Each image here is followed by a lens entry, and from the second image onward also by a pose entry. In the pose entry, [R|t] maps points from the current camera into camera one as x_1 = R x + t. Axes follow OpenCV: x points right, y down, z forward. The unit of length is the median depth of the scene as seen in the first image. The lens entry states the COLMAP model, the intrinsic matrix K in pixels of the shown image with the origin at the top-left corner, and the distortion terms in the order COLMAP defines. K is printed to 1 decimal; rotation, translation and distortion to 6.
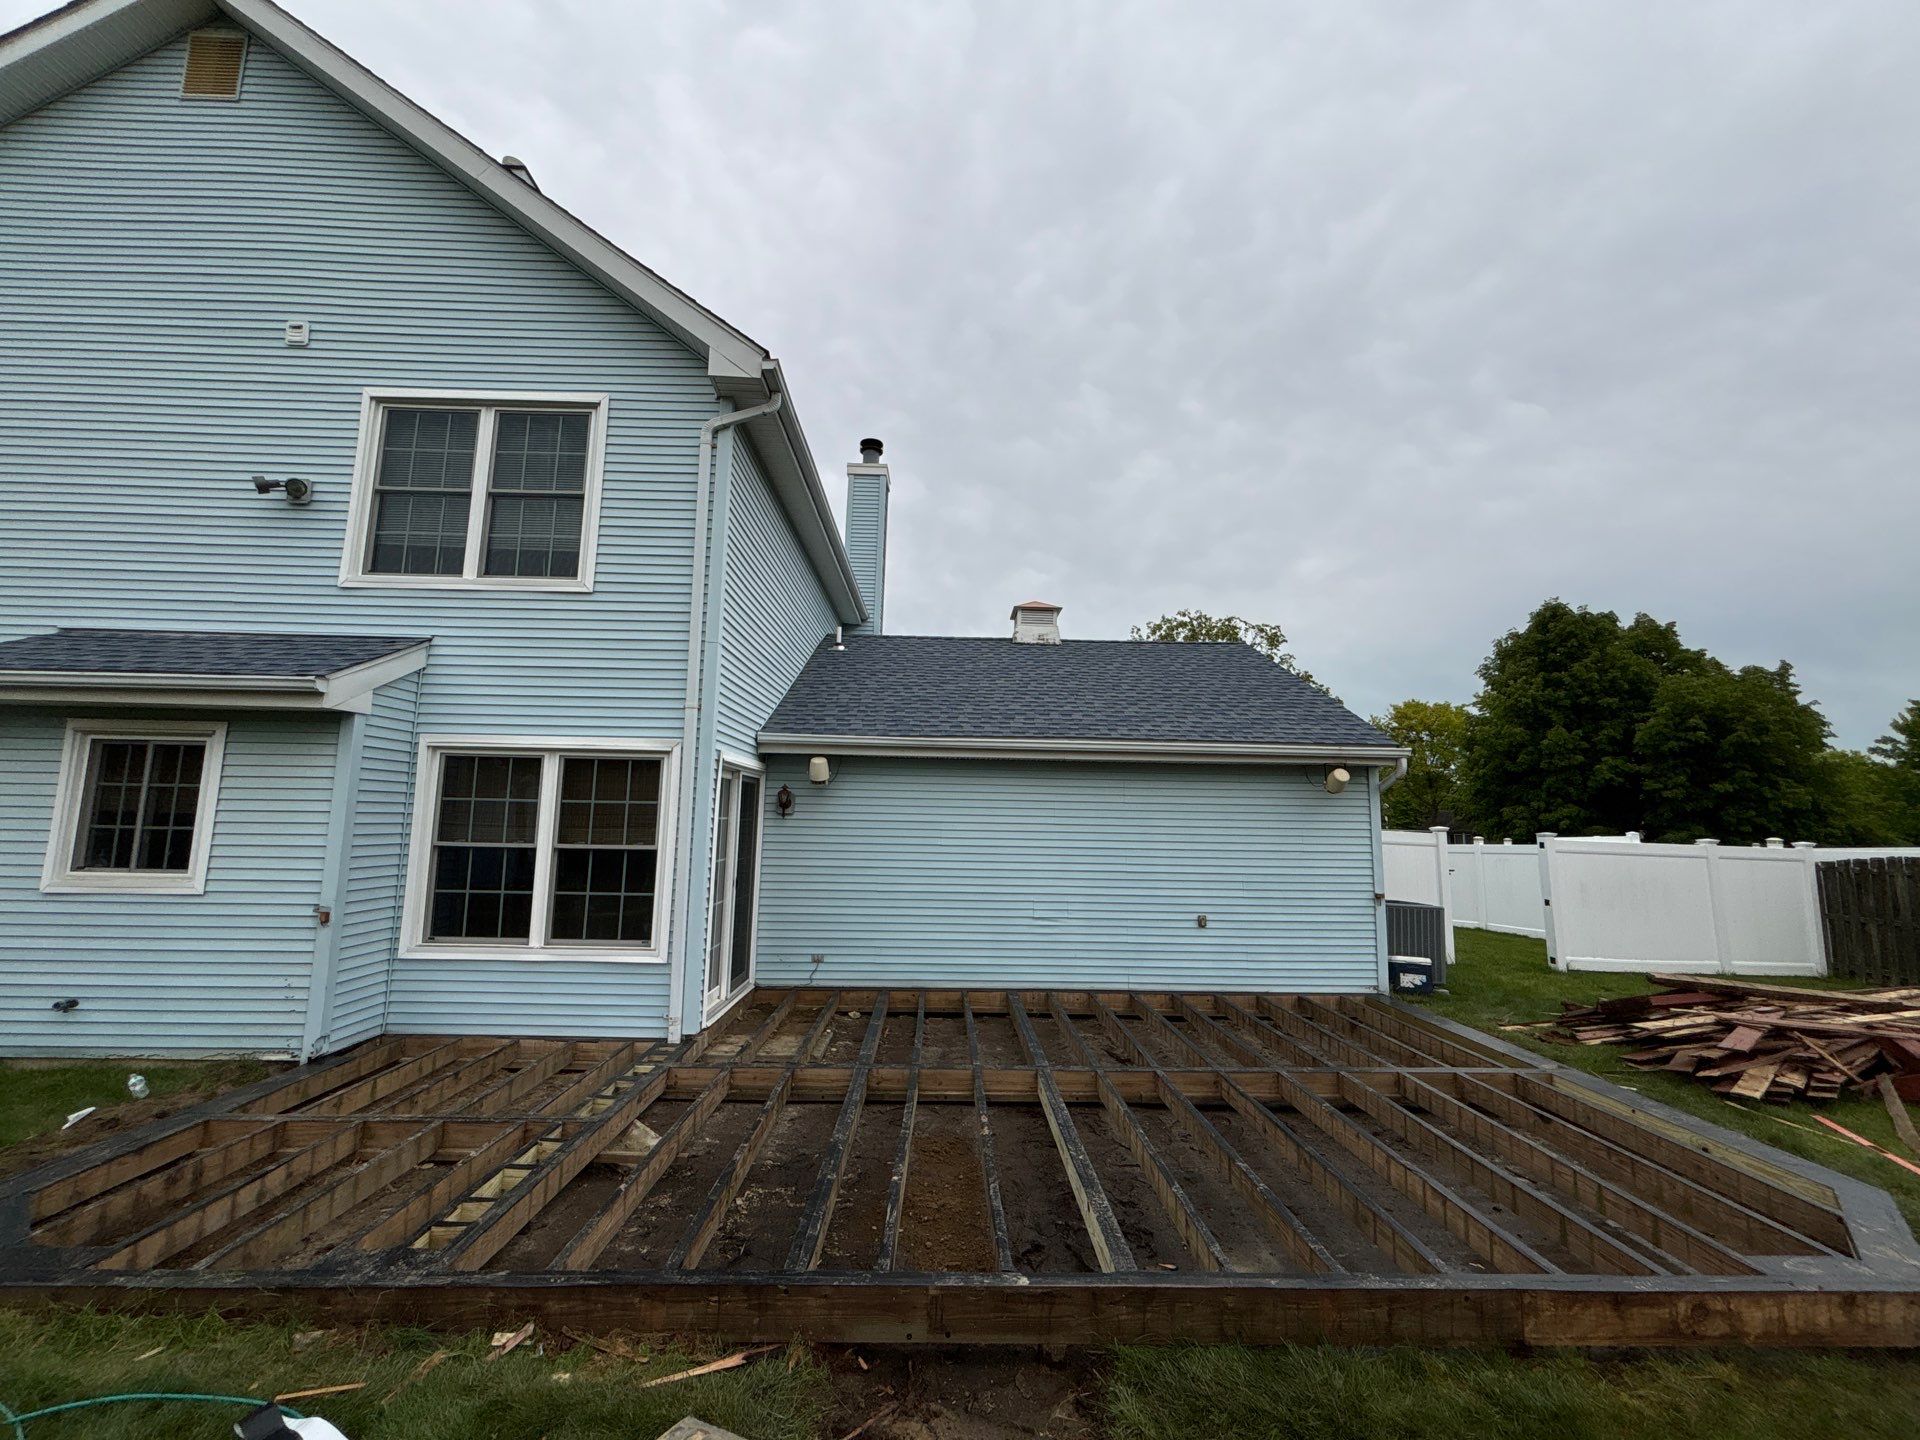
lens RADIAL K [[773.3, 0, 958.9], [0, 773.3, 721.9], [0, 0, 1]] dist [-0.001135, 0.000554]
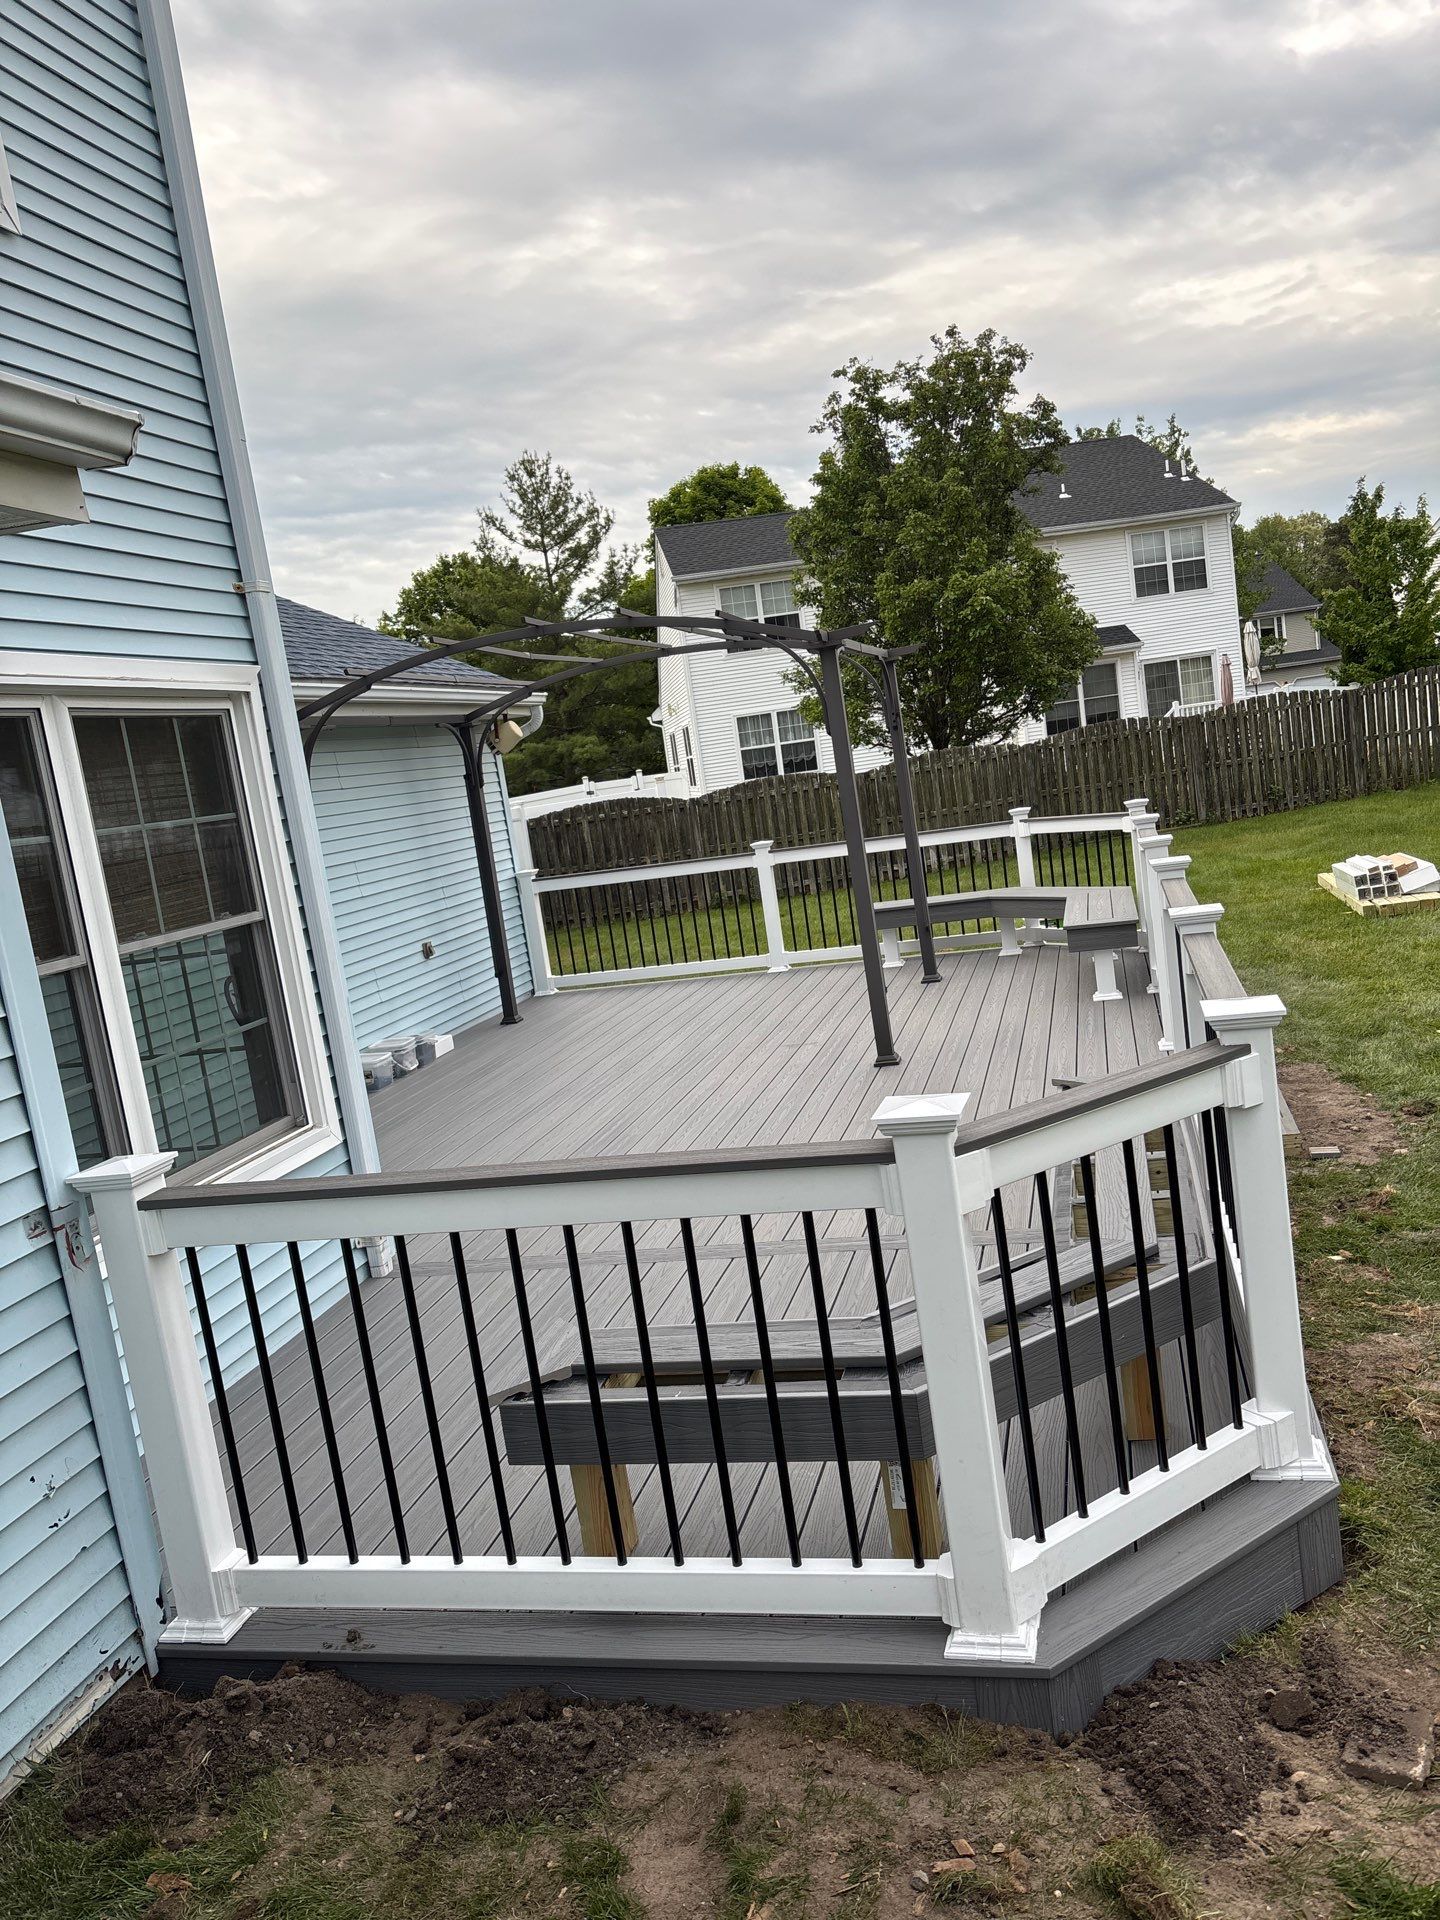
lens RADIAL K [[1450.1, 0, 742.1], [0, 1450.1, 975.5], [0, 0, 1]] dist [0.040274, -0.042951]
pose [[0.245121, -0.194447, 0.949793, -1.059508], [0.020085, 0.980488, 0.195548, 0.036767], [-0.969284, -0.028856, 0.244244, 0.501165]]
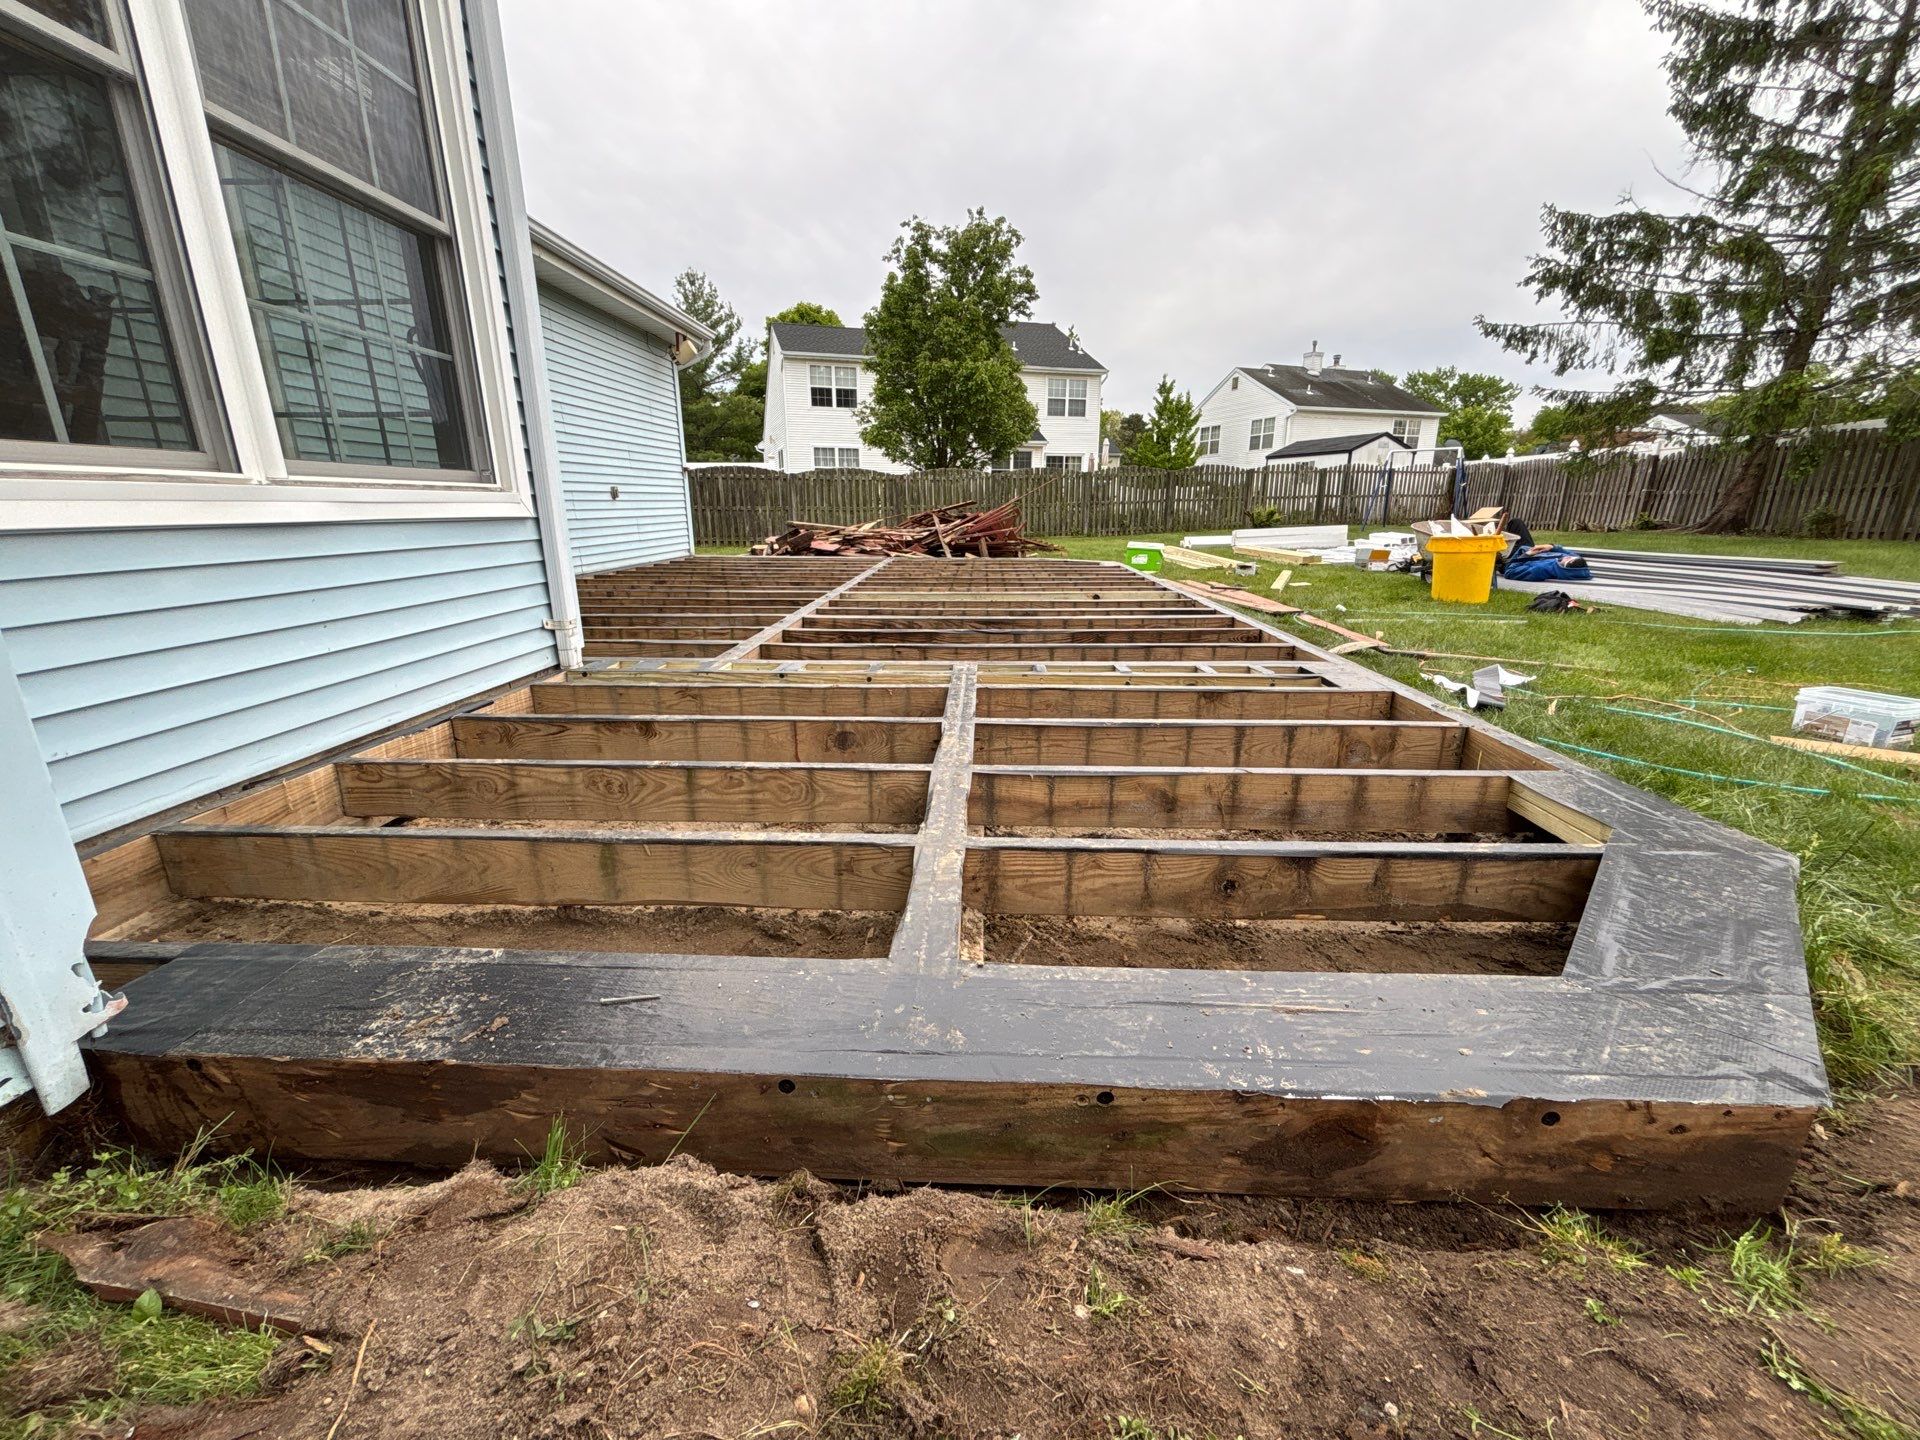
lens RADIAL K [[773.3, 0, 958.9], [0, 773.3, 722.1], [0, 0, 1]] dist [-0.001135, 0.000554]
pose [[0.054927, -0.288122, 0.956017, -0.784177], [-0.125880, 0.947825, 0.292886, 0.239273], [-0.990524, -0.136431, 0.015793, 0.661239]]
